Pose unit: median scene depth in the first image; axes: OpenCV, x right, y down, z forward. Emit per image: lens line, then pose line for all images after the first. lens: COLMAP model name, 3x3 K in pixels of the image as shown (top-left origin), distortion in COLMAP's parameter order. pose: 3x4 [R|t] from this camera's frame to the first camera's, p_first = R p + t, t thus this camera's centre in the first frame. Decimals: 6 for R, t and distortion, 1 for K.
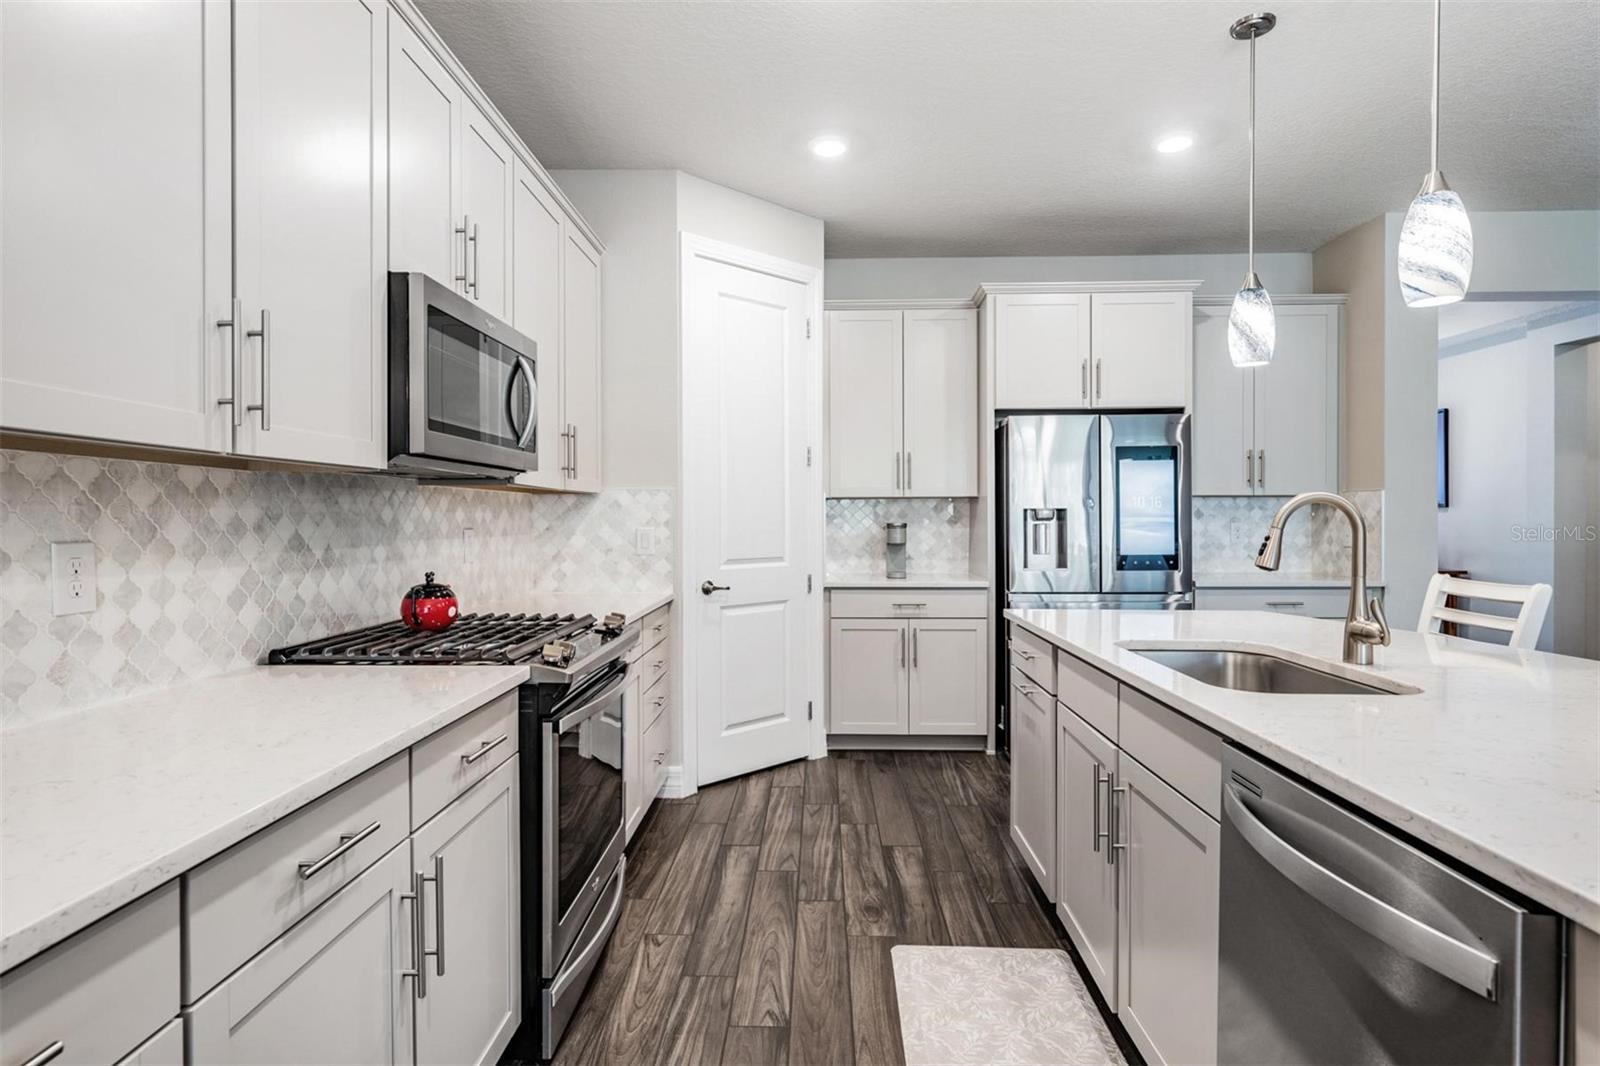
lens RADIAL K [[827.9, 0, 792.8], [0, 827.9, 522.0], [0, 0, 1]] dist [0.001534, 0.000115]
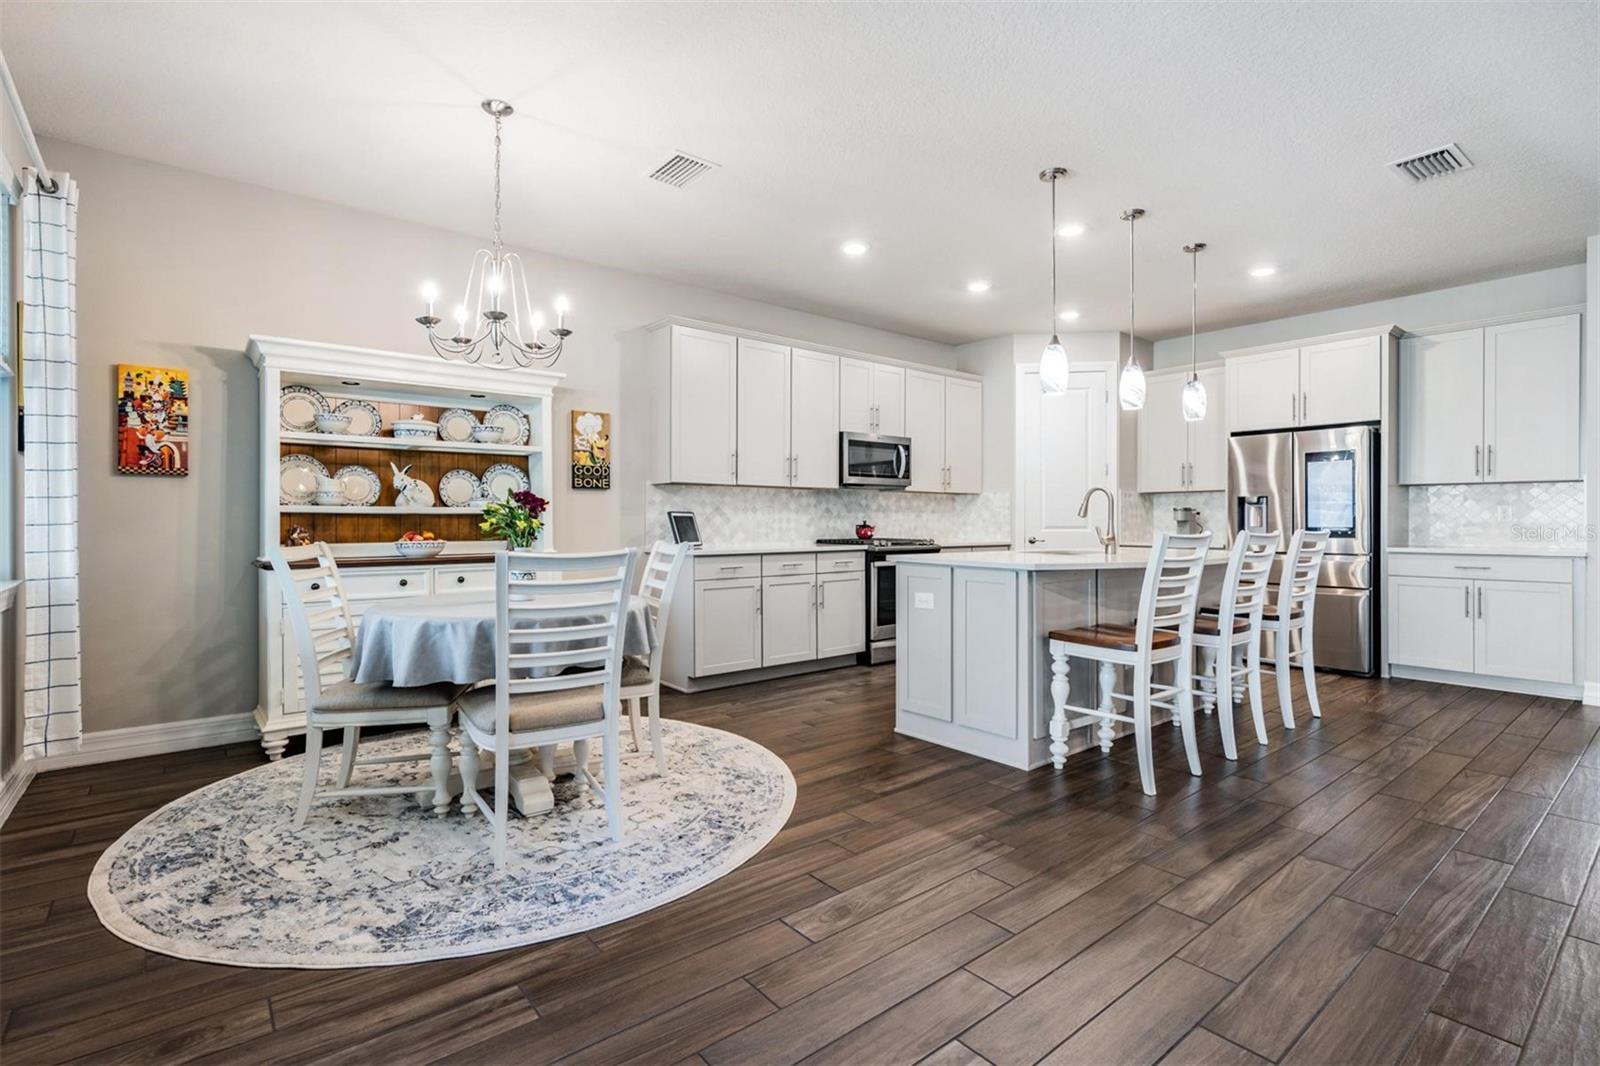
lens RADIAL K [[757.7, 0, 792.1], [0, 757.7, 524.6], [0, 0, 1]] dist [0.001497, -0.000074]
pose [[0.656925, 0.005858, -0.753933, 1.061145], [-0.005800, 0.999979, 0.002715, 0.049067], [0.753933, 0.002589, 0.656946, -0.739555]]
